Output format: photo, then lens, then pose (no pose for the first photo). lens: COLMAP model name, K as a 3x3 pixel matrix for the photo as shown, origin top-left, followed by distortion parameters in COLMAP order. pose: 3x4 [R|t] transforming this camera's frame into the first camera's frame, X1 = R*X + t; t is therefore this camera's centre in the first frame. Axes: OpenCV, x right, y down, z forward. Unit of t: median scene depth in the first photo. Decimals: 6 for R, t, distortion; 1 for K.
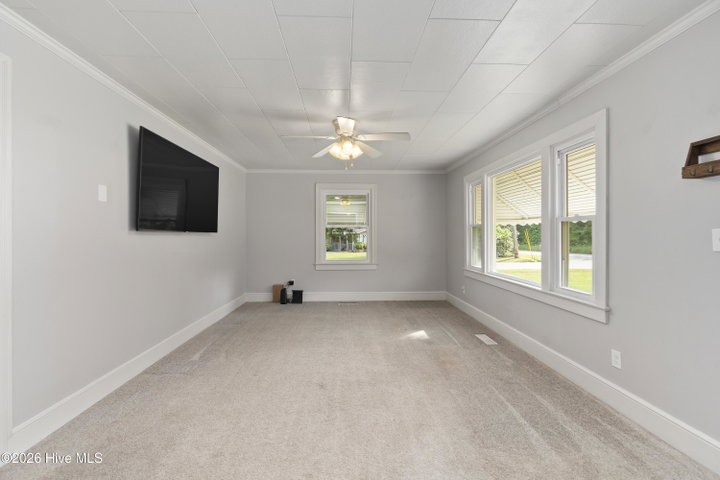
lens RADIAL K [[309.9, 0, 356.5], [0, 309.9, 238.3], [0, 0, 1]] dist [-0.008394, 0.001449]
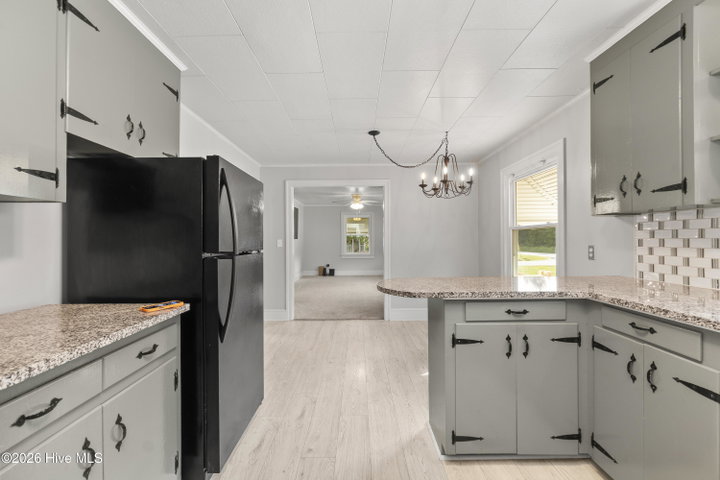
lens RADIAL K [[309.9, 0, 355.8], [0, 309.9, 242.4], [0, 0, 1]] dist [-0.008394, 0.001449]
pose [[0.999002, -0.000854, -0.044652, 0.042273], [0.001109, 0.999983, 0.005699, -0.005443], [0.044647, -0.005743, 0.998986, -0.927050]]
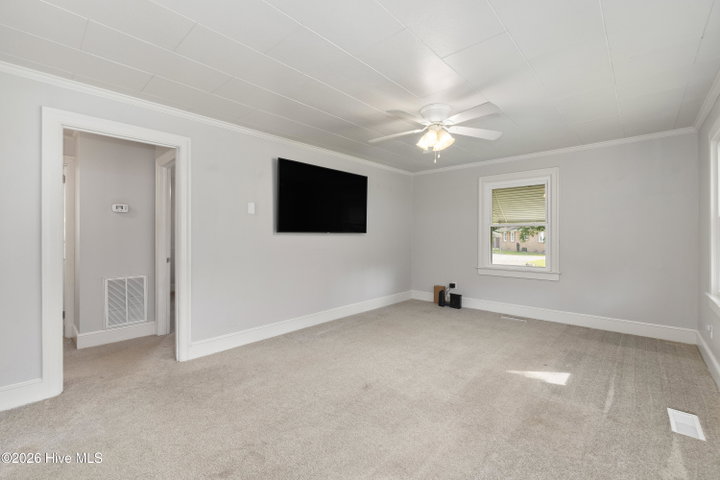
lens RADIAL K [[309.9, 0, 354.6], [0, 309.9, 239.4], [0, 0, 1]] dist [-0.008394, 0.001449]
pose [[0.700700, 0.010409, -0.713380, 0.274966], [-0.006714, 0.999945, 0.007995, -0.003413], [0.713424, -0.000813, 0.700732, 0.130285]]
